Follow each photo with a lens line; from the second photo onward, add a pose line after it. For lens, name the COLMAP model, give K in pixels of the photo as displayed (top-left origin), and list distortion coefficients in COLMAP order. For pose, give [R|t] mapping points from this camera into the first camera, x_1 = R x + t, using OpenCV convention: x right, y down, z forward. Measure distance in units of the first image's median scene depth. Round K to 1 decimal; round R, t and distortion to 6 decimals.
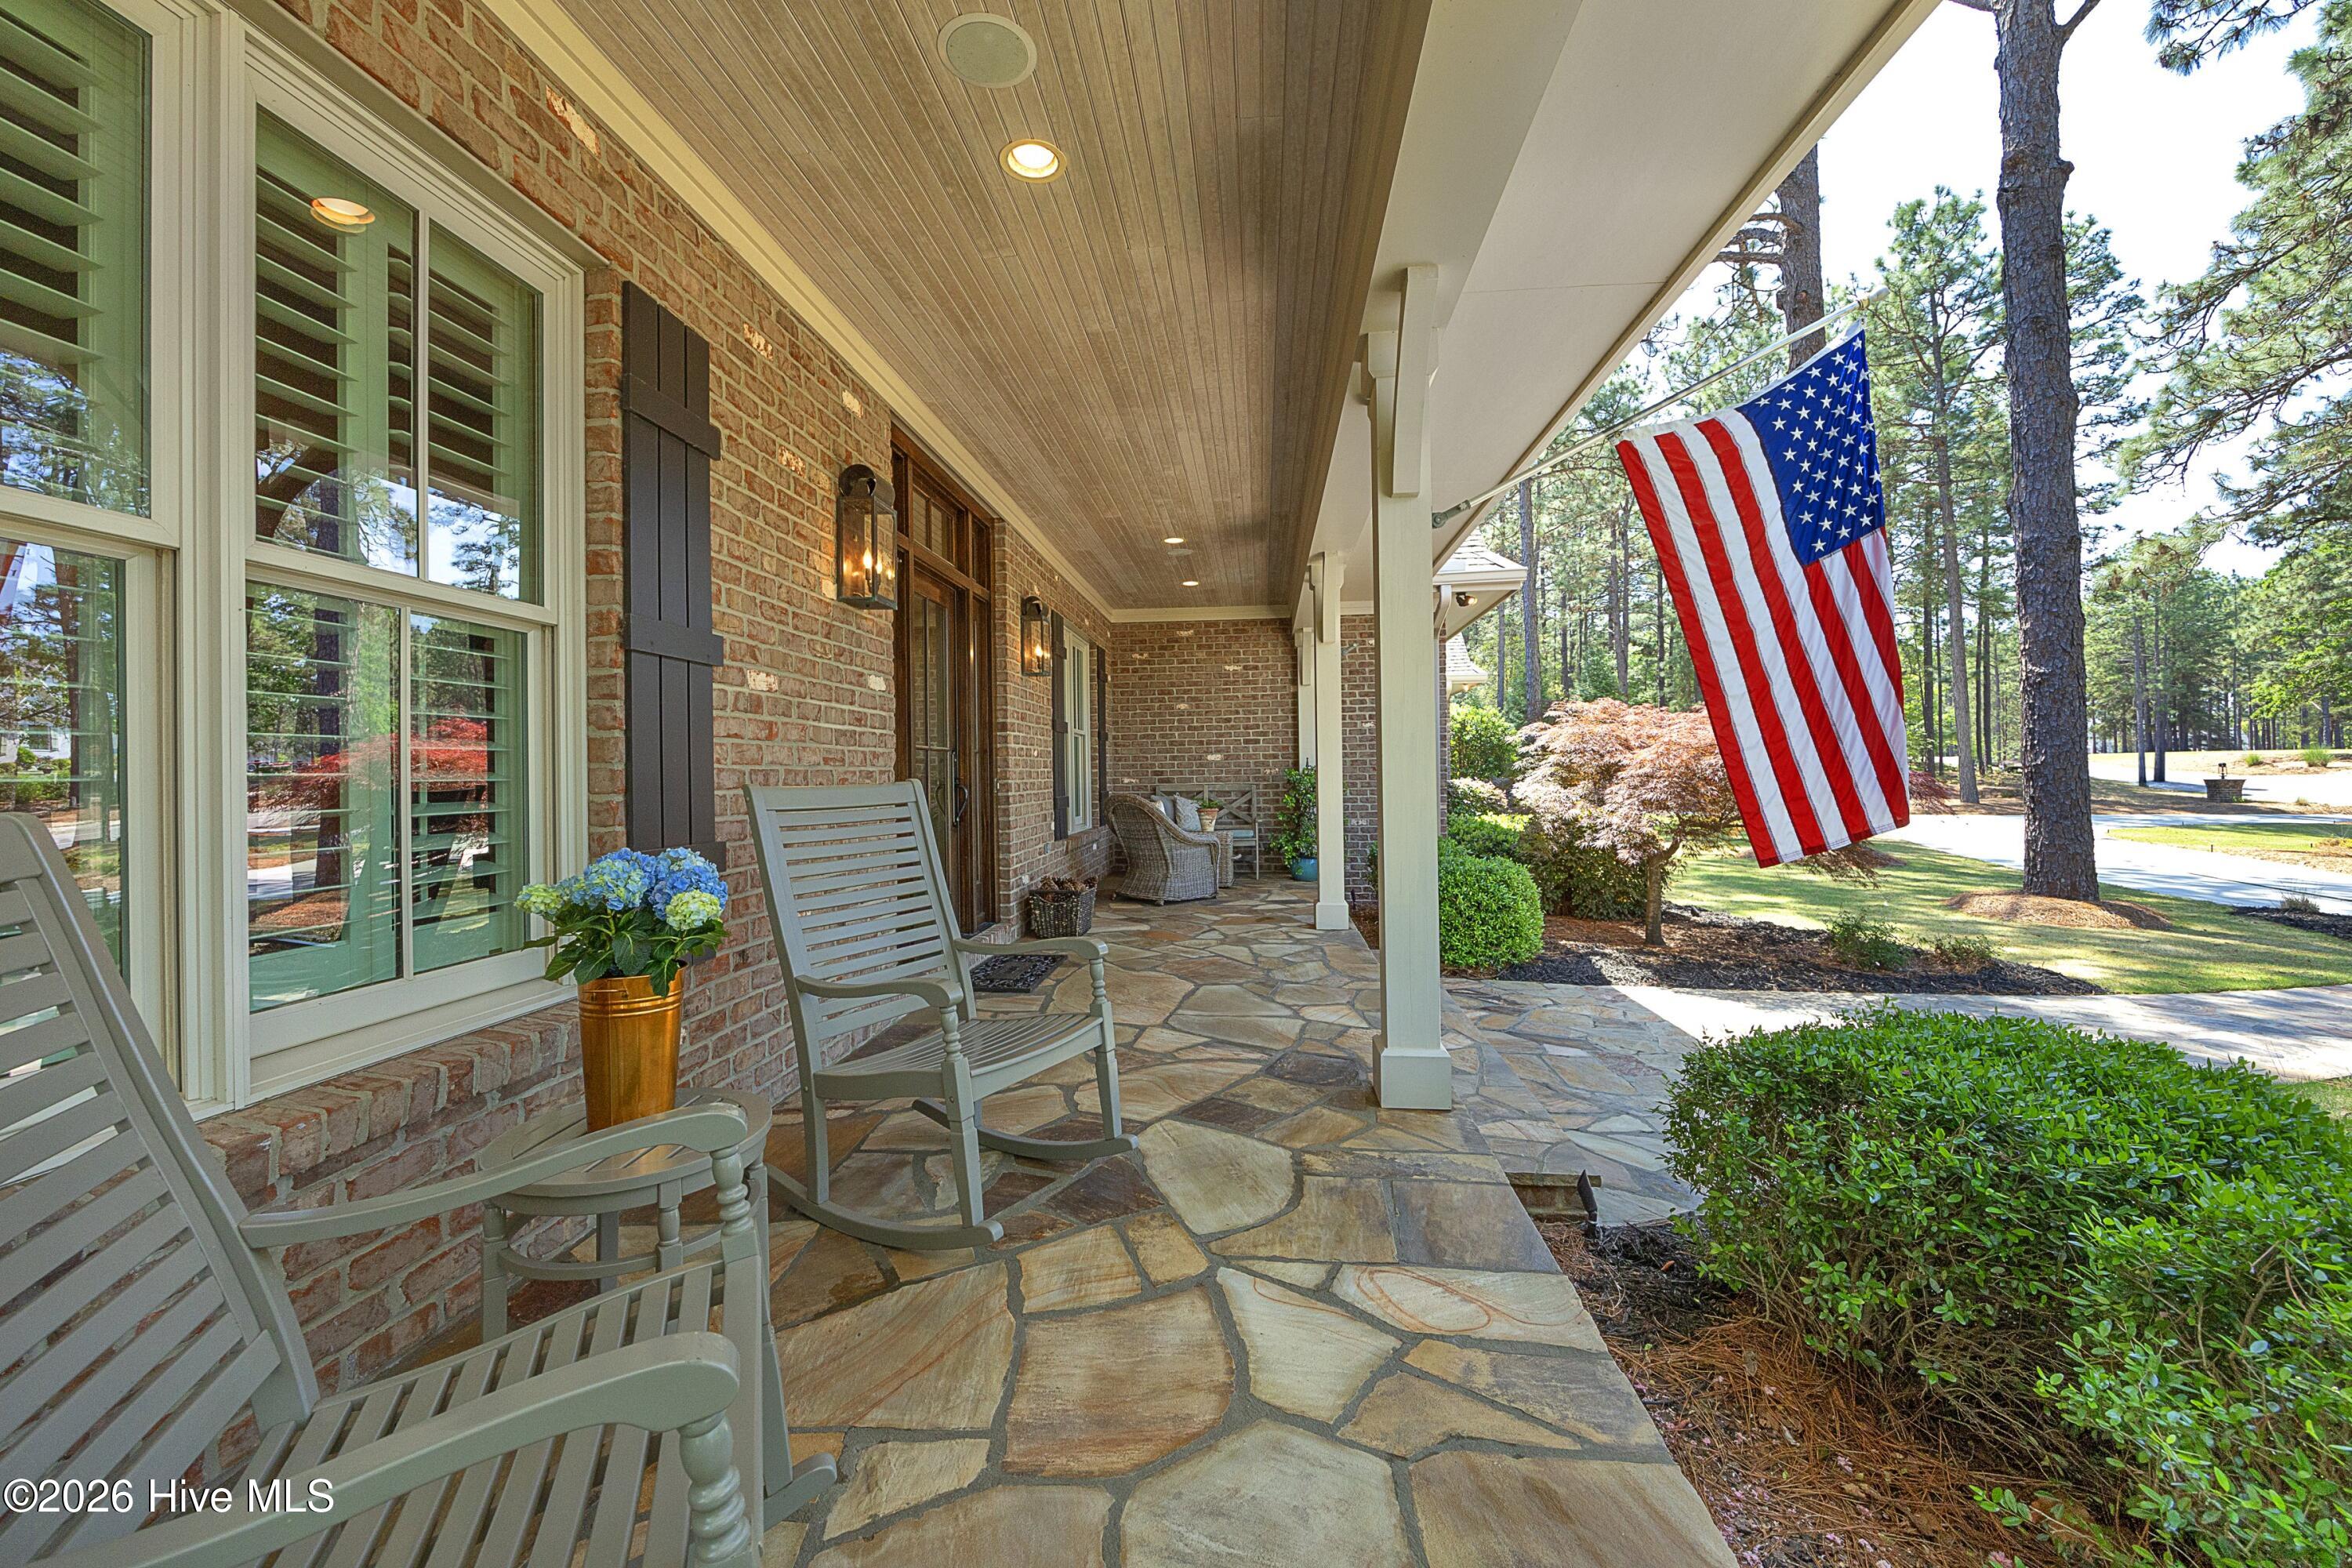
lens RADIAL K [[916.6, 0, 1178.8], [0, 916.6, 772.8], [0, 0, 1]] dist [-0.000924, 0.000614]
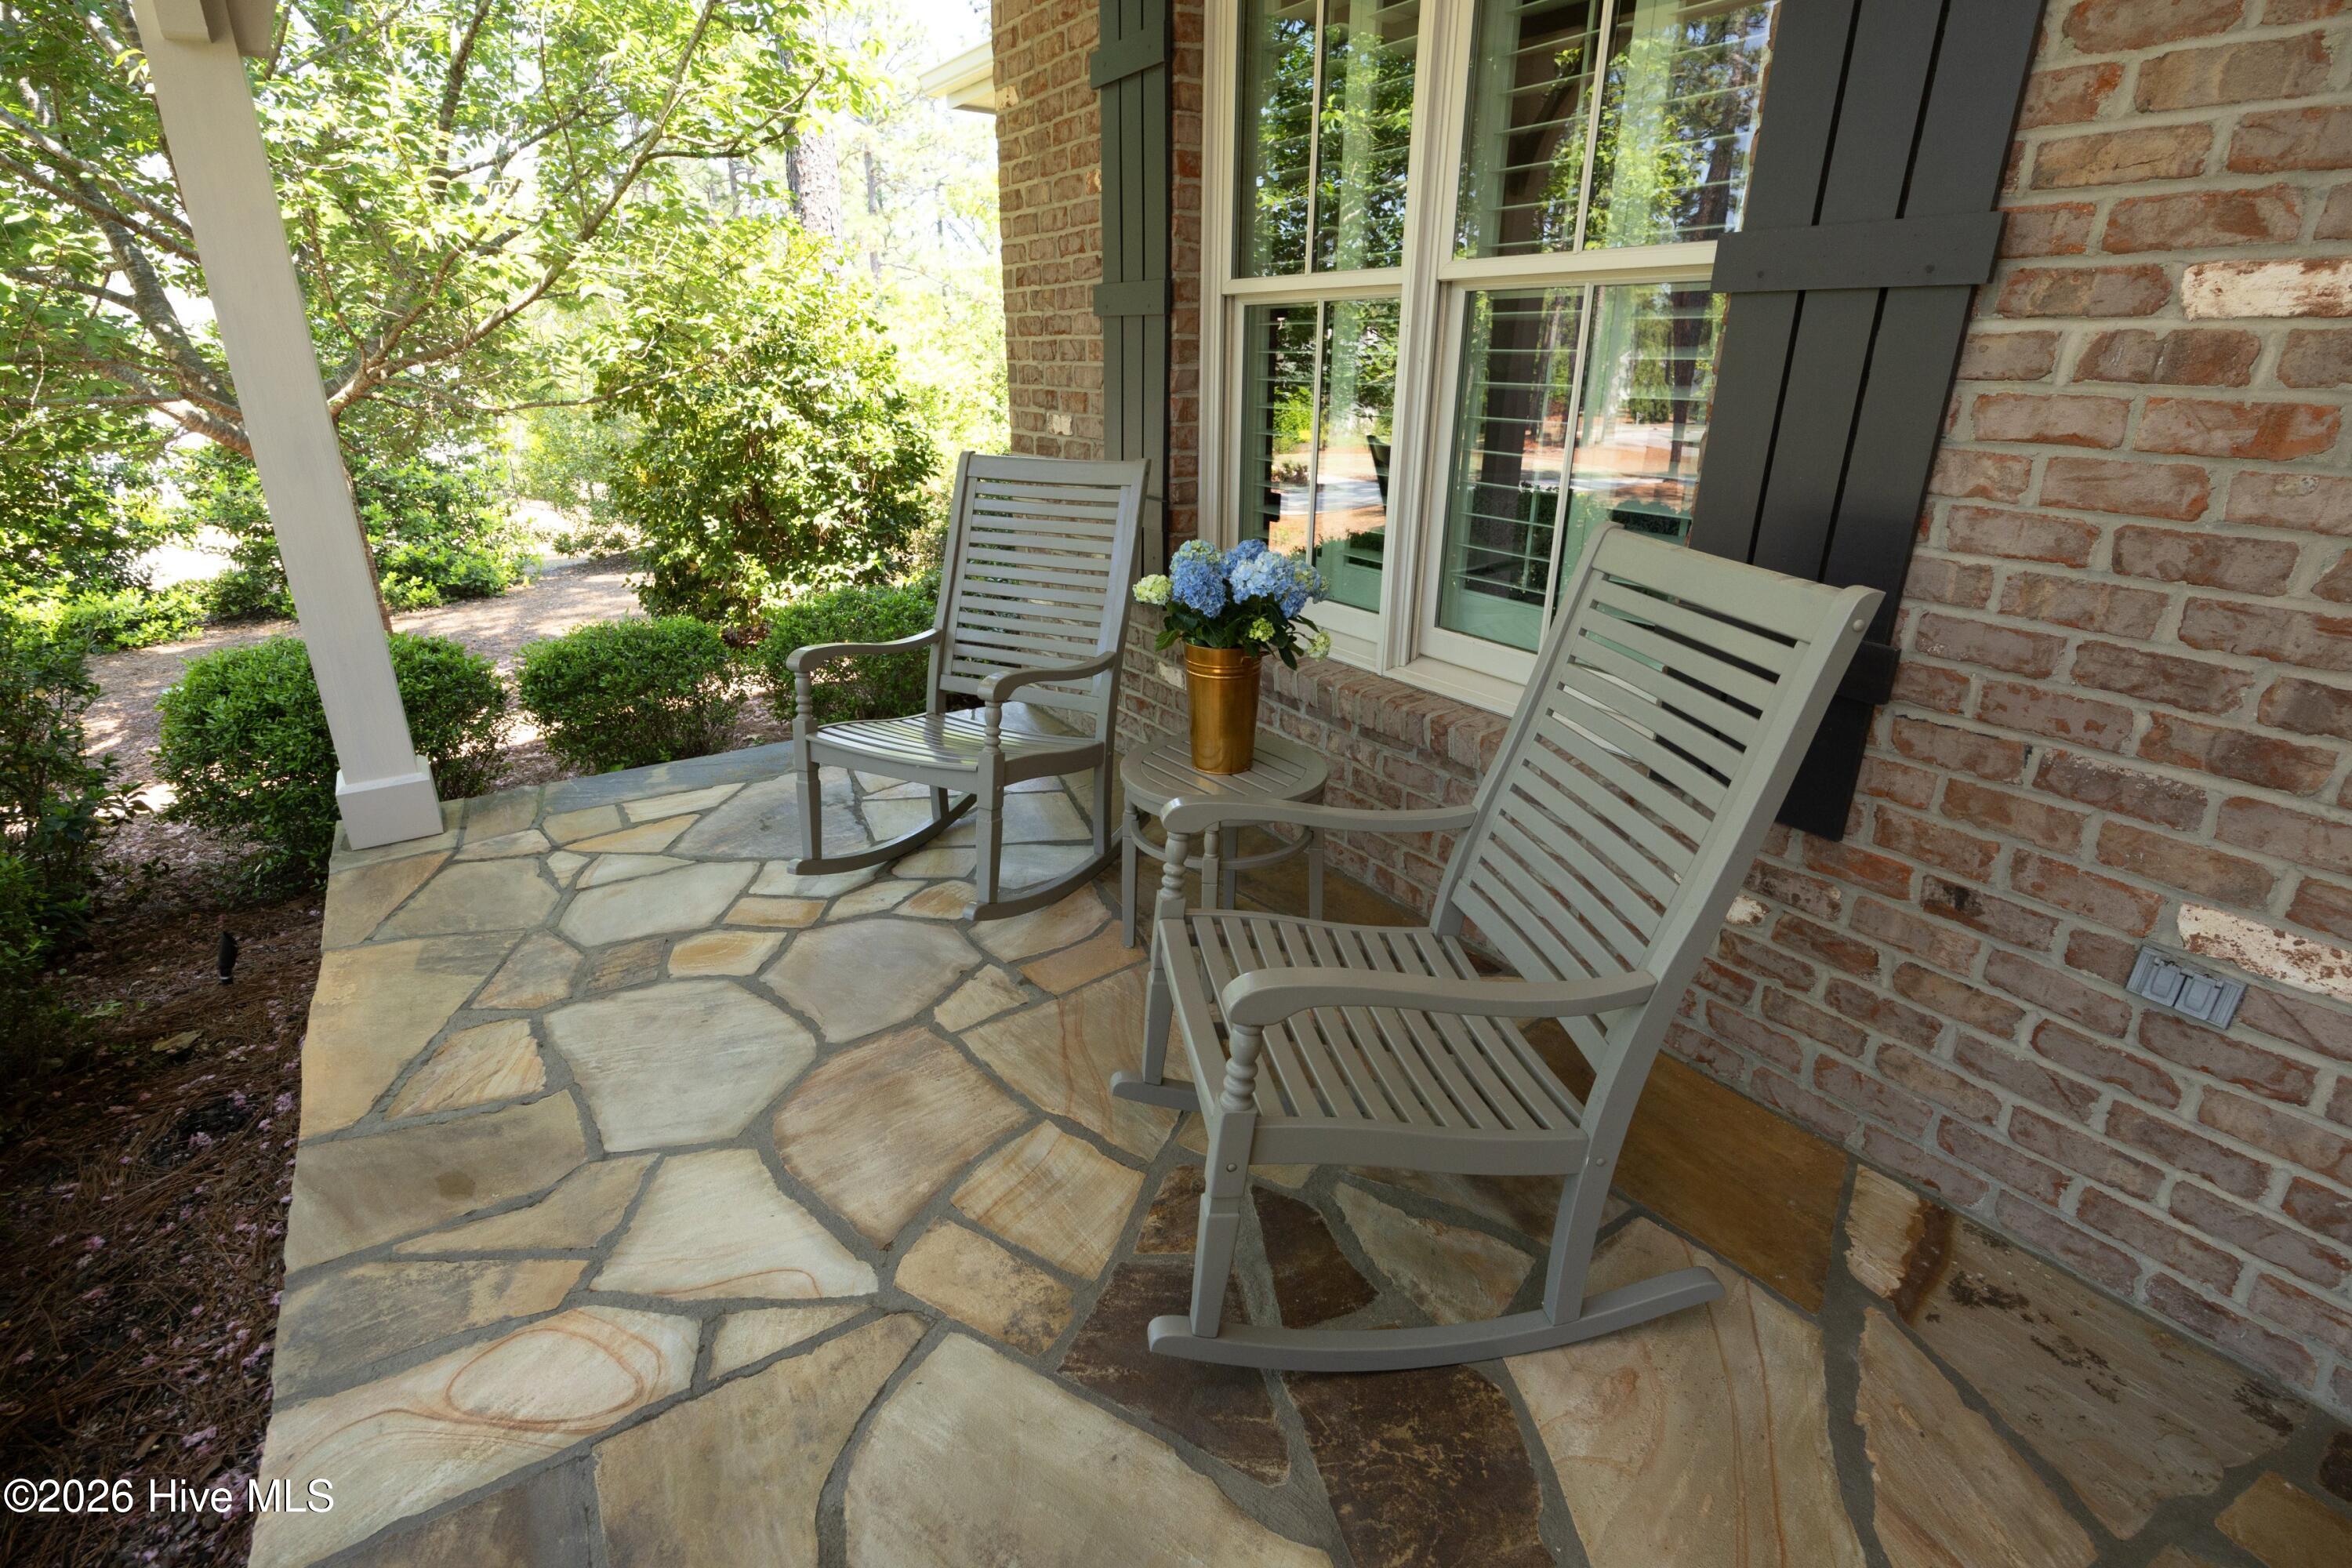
lens RADIAL K [[1099.1, 0, 1188.7], [0, 1099.1, 768.0], [0, 0, 1]] dist [-0.002301, -0.000265]
pose [[-0.770275, 0.233539, -0.593410, 0.267216], [-0.000542, 0.930290, 0.366824, -0.123536], [0.637711, 0.282877, -0.716453, 1.656116]]
